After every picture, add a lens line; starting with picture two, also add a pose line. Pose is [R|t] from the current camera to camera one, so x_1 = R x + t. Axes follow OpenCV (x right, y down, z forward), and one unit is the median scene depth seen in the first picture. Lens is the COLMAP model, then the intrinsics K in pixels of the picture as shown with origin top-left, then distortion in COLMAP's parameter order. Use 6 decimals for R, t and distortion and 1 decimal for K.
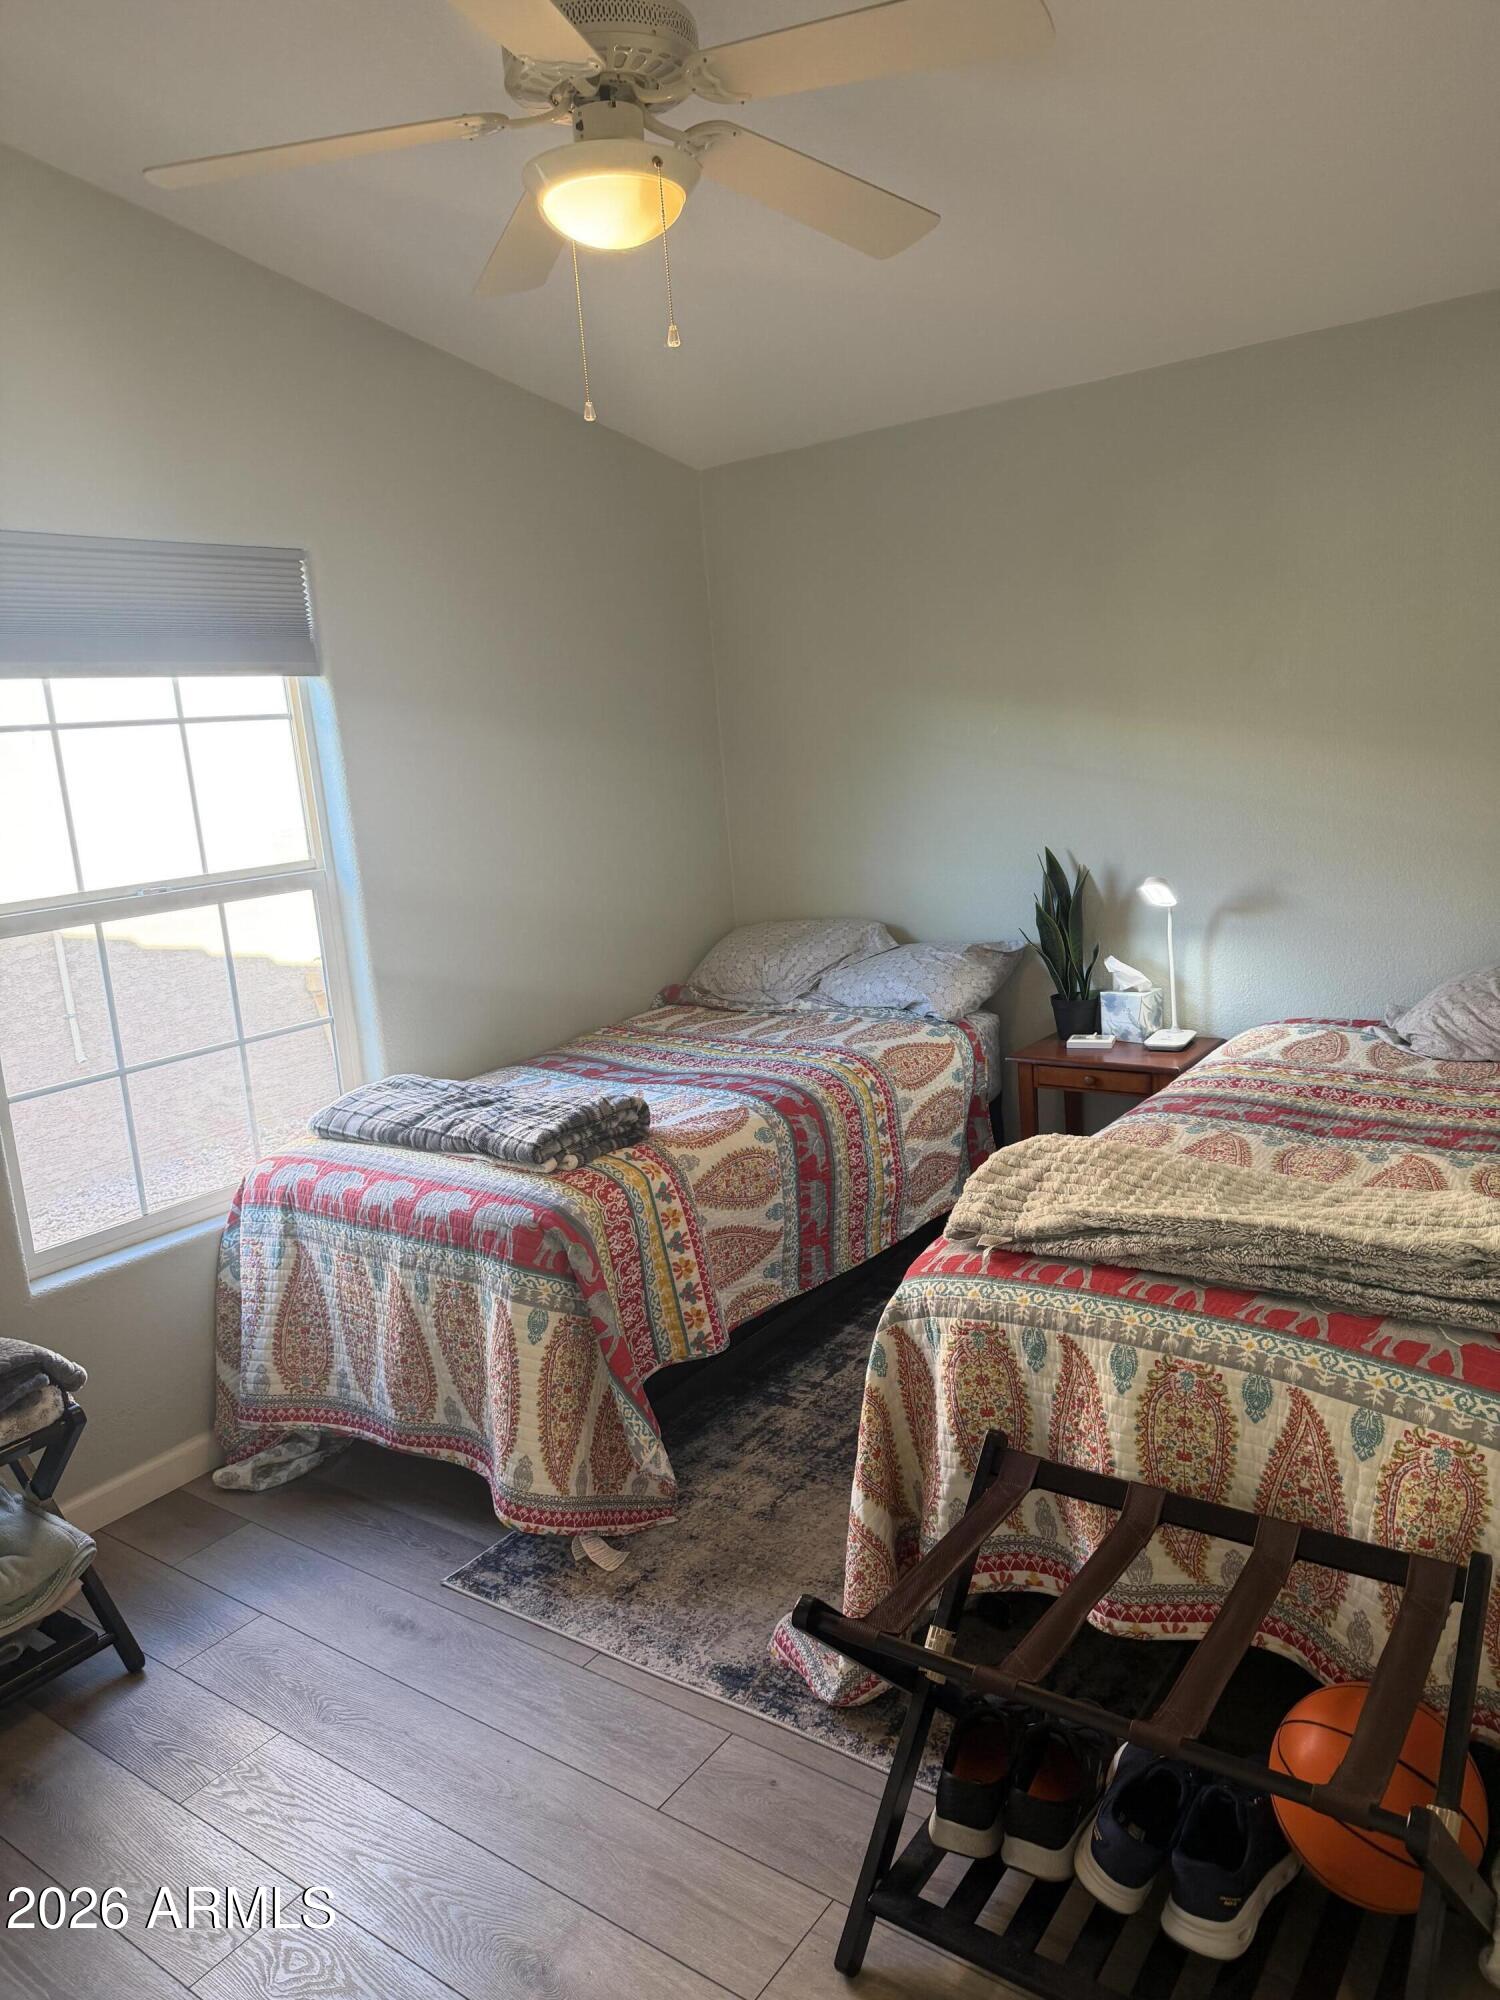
lens RADIAL K [[1390.0, 0, 750.0], [0, 1390.0, 1000.0], [0, 0, 1]] dist [0.048905, -0.139719]
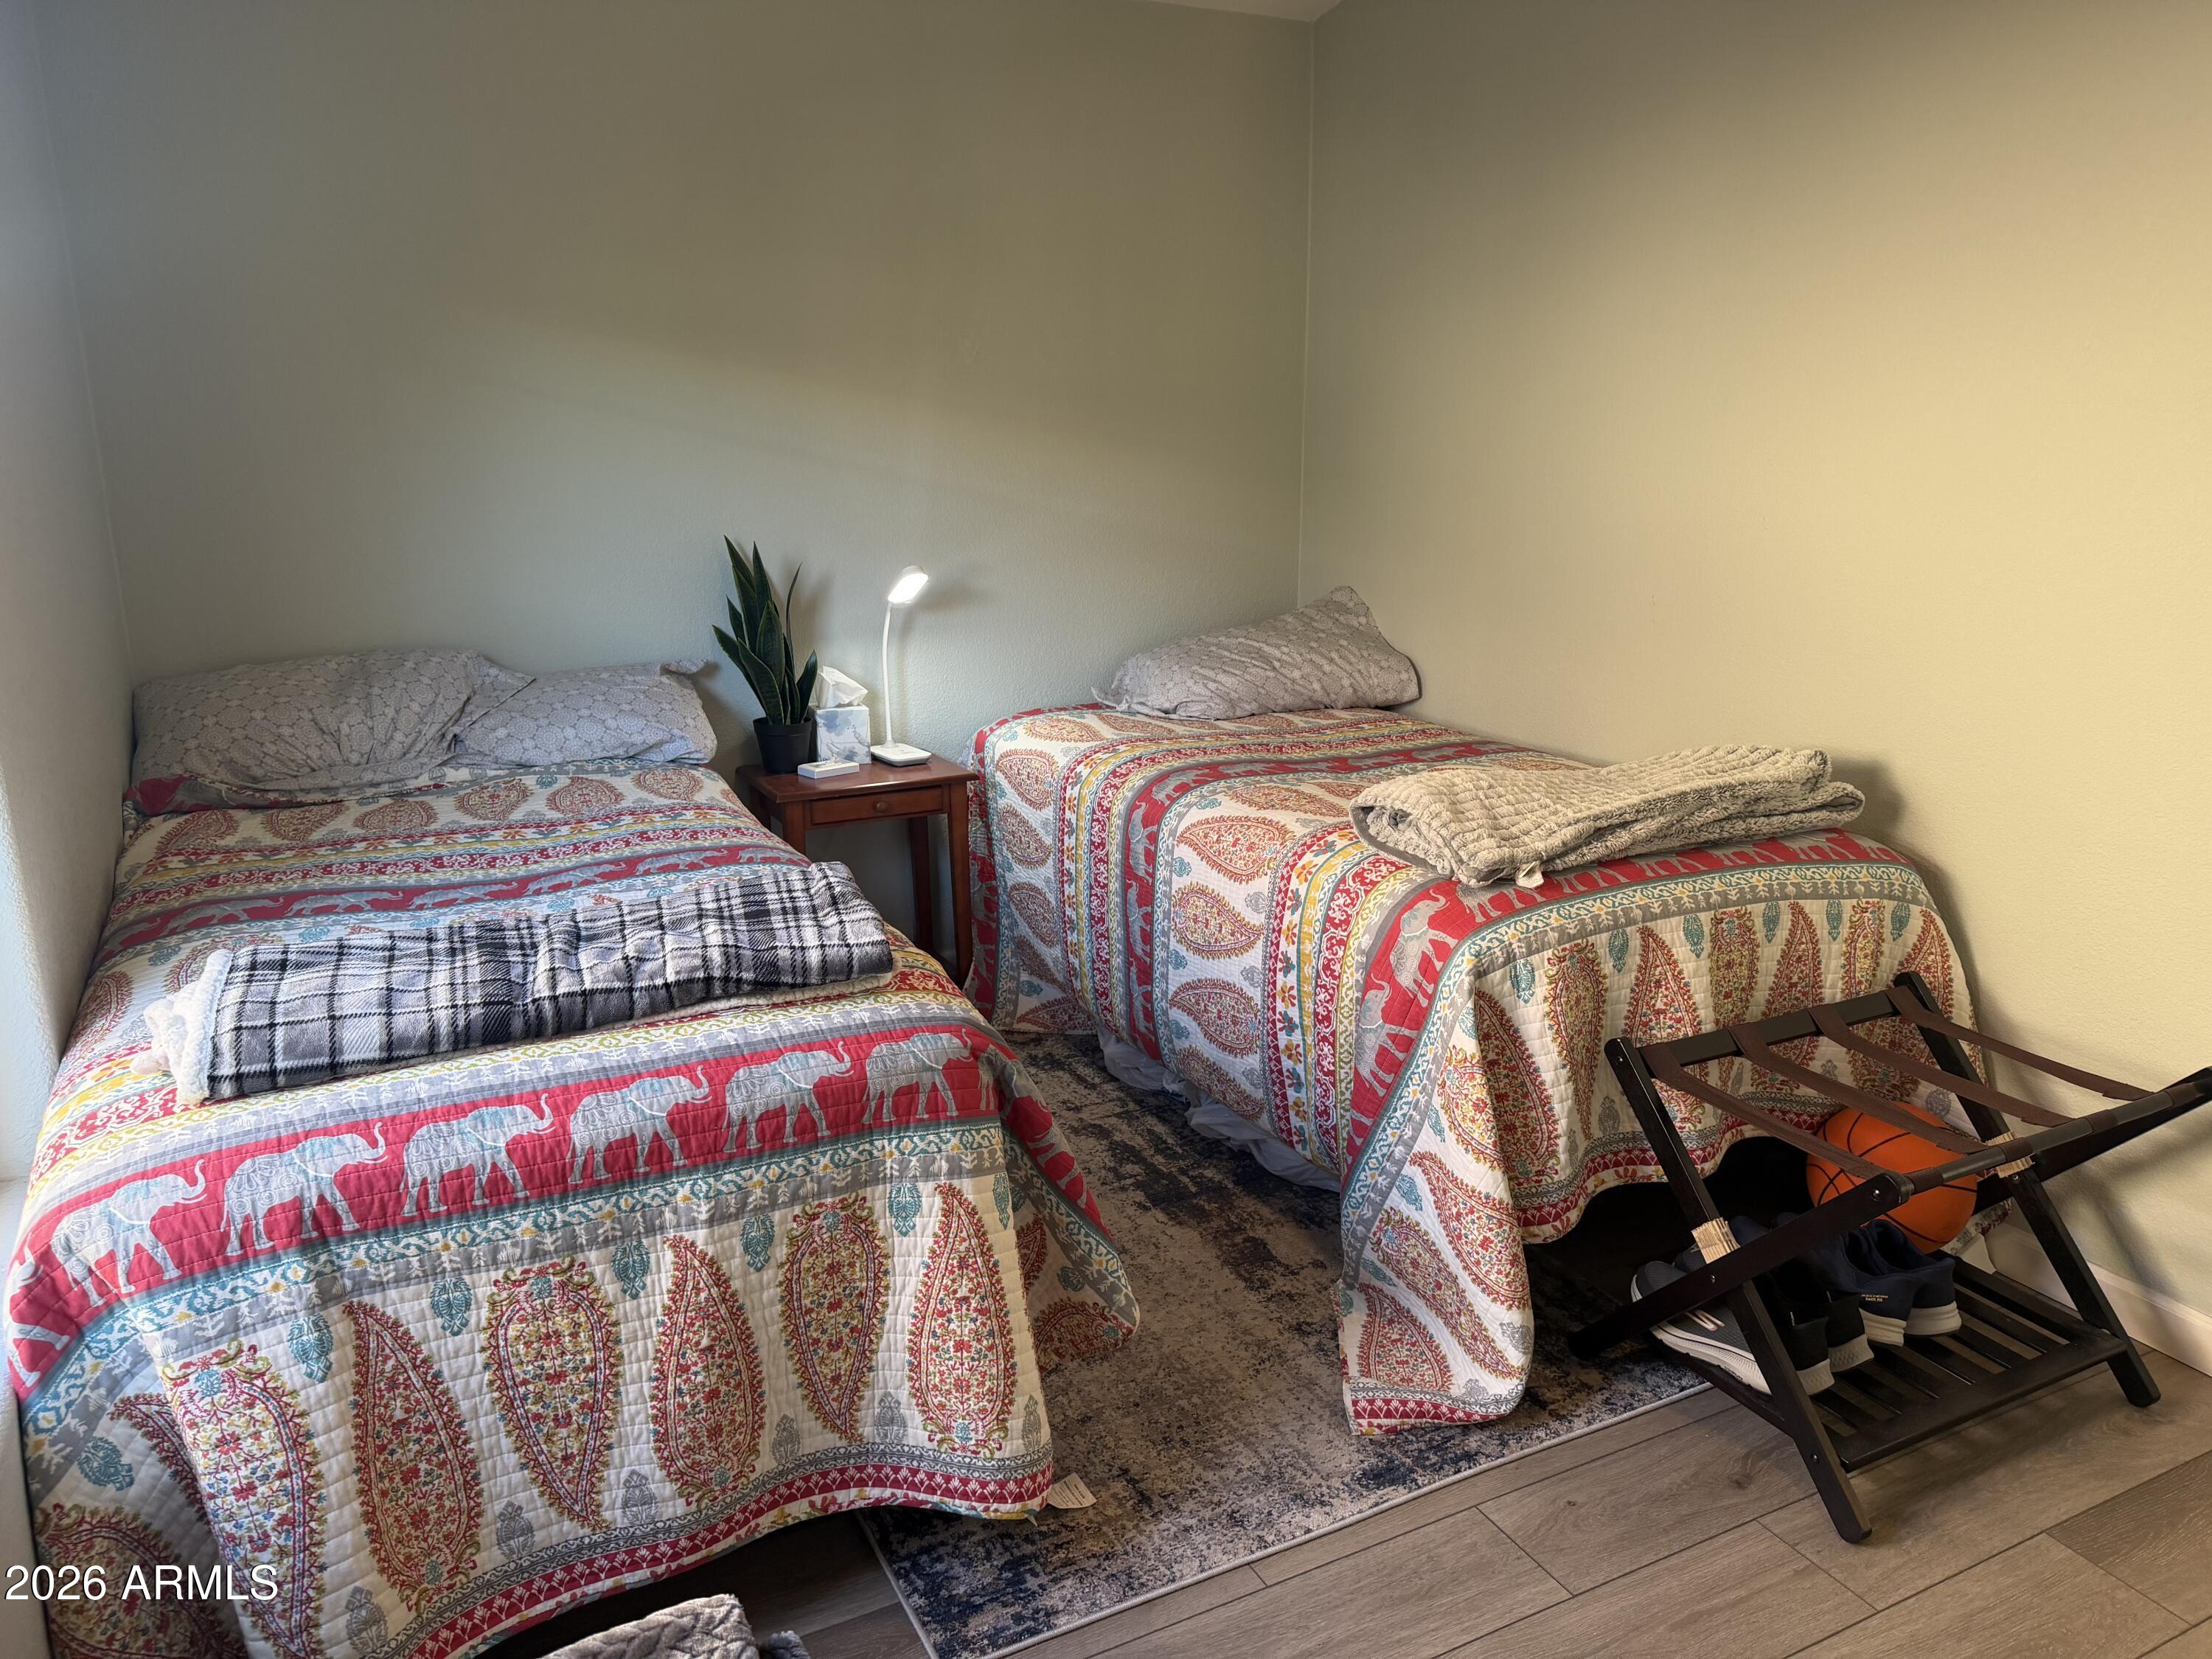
lens RADIAL K [[1541.8, 0, 1106.0], [0, 1541.8, 829.5], [0, 0, 1]] dist [-0.001513, -0.037489]
pose [[0.455167, -0.144366, 0.878625, -0.723510], [0.134954, 0.986554, 0.092188, 0.005637], [-0.880120, 0.076613, 0.468530, 0.605487]]
